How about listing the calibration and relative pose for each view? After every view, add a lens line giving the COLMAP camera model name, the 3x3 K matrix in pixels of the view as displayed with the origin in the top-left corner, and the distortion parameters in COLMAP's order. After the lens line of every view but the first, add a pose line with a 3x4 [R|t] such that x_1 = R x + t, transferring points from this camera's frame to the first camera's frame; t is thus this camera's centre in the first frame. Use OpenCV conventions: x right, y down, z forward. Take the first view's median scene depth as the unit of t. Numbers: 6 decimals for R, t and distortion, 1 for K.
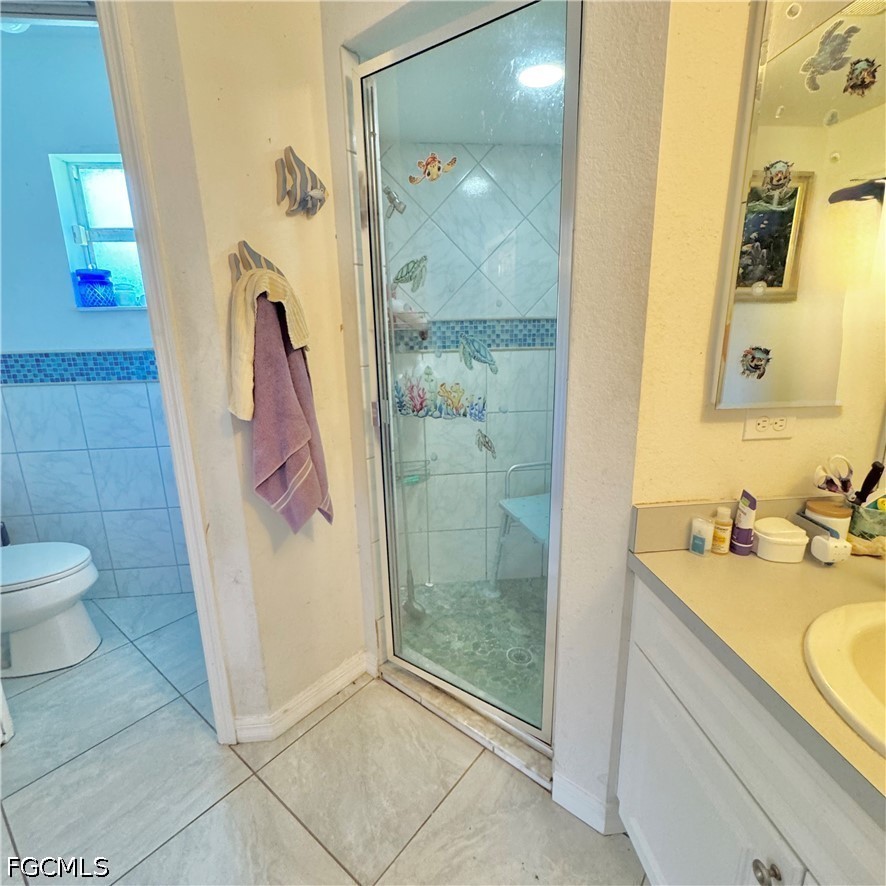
lens RADIAL K [[474.6, 0, 443.0], [0, 474.6, 443.0], [0, 0, 1]] dist [0.000149, -0.000211]
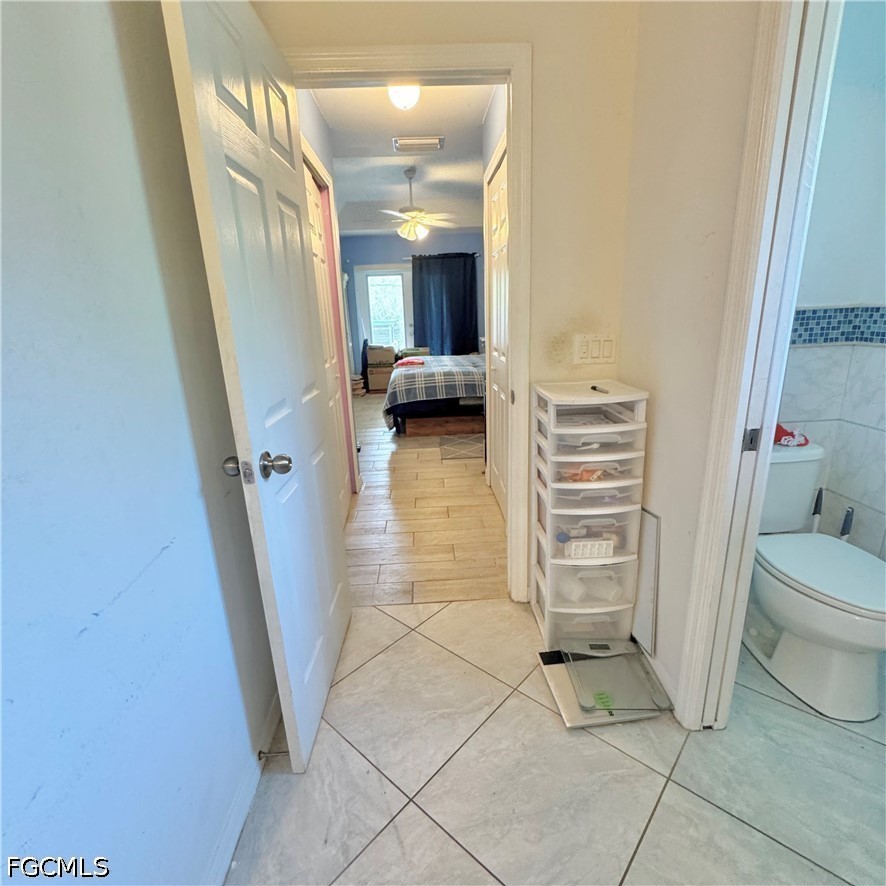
lens RADIAL K [[474.6, 0, 443.0], [0, 474.6, 443.0], [0, 0, 1]] dist [0.000149, -0.000211]
pose [[-0.045017, 0.294786, -0.954502, -0.129901], [-0.209128, 0.931520, 0.297551, -0.043186], [0.976852, 0.213008, 0.019714, 0.256833]]
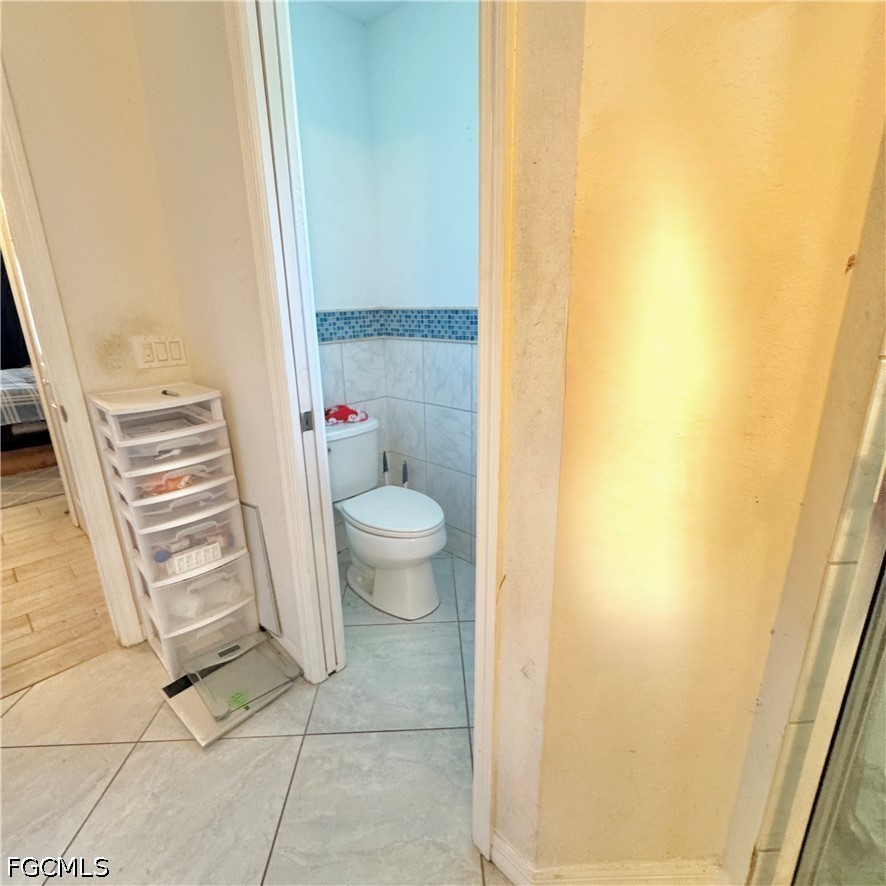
lens RADIAL K [[474.6, 0, 443.0], [0, 474.6, 443.0], [0, 0, 1]] dist [0.000149, -0.000211]
pose [[0.657154, 0.228814, -0.718187, -0.079118], [-0.182613, 0.972756, 0.142826, -0.055214], [0.731301, 0.037291, 0.681035, 0.315575]]
